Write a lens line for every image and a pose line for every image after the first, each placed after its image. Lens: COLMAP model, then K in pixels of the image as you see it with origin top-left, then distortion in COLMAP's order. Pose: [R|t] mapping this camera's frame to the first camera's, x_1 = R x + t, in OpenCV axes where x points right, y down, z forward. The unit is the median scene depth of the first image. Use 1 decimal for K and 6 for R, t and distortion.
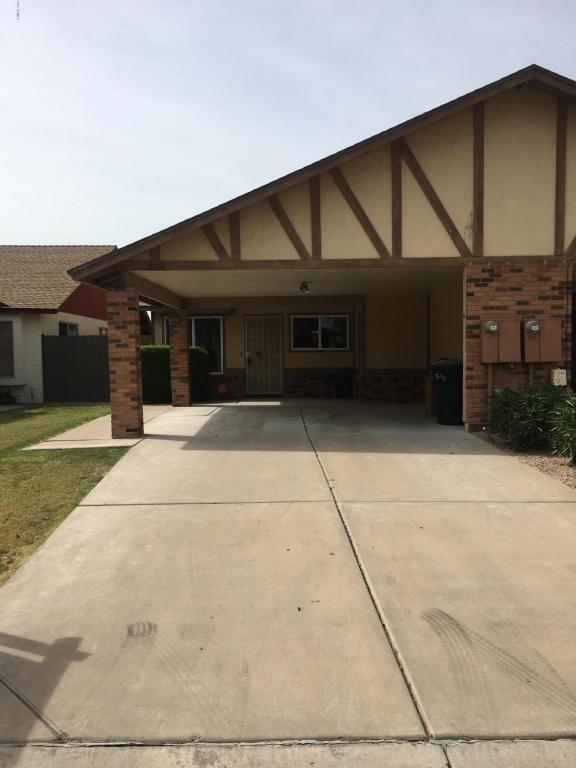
lens RADIAL K [[655.3, 0, 288.1], [0, 655.3, 375.0], [0, 0, 1]] dist [0.072603, -0.003843]
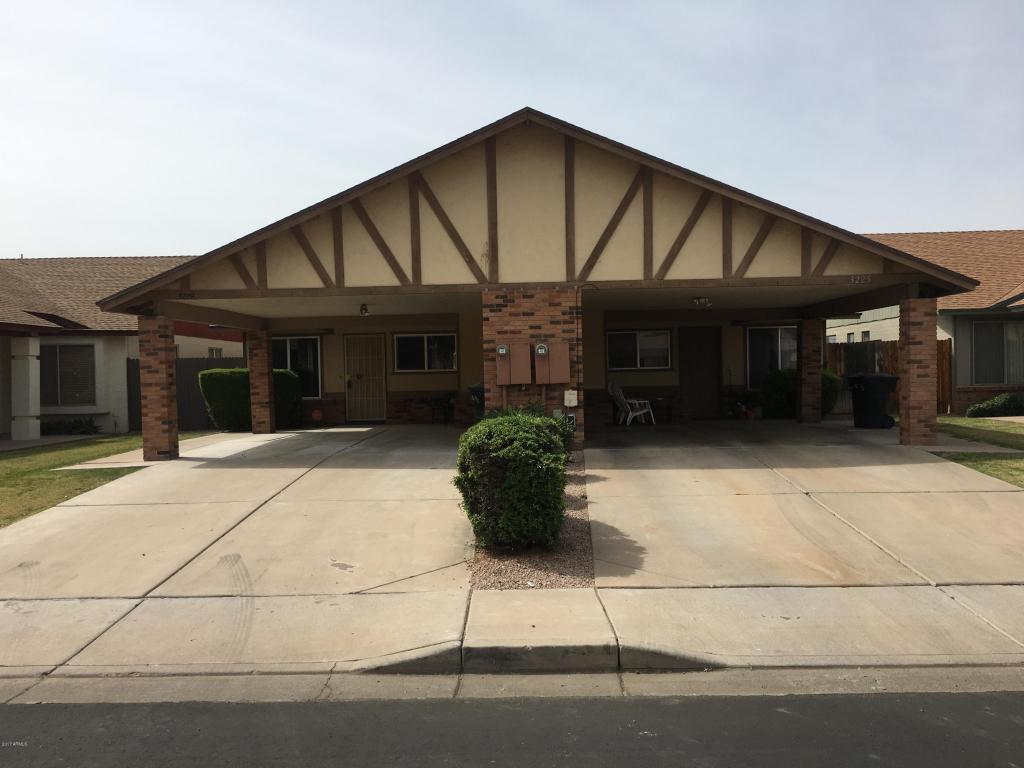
lens RADIAL K [[873.8, 0, 509.9], [0, 873.8, 387.0], [0, 0, 1]] dist [0.072603, -0.003843]
pose [[0.999323, -0.009489, -0.035548, 0.361391], [0.008904, 0.999823, -0.016601, 0.008042], [0.035700, 0.016273, 0.999230, -0.377785]]
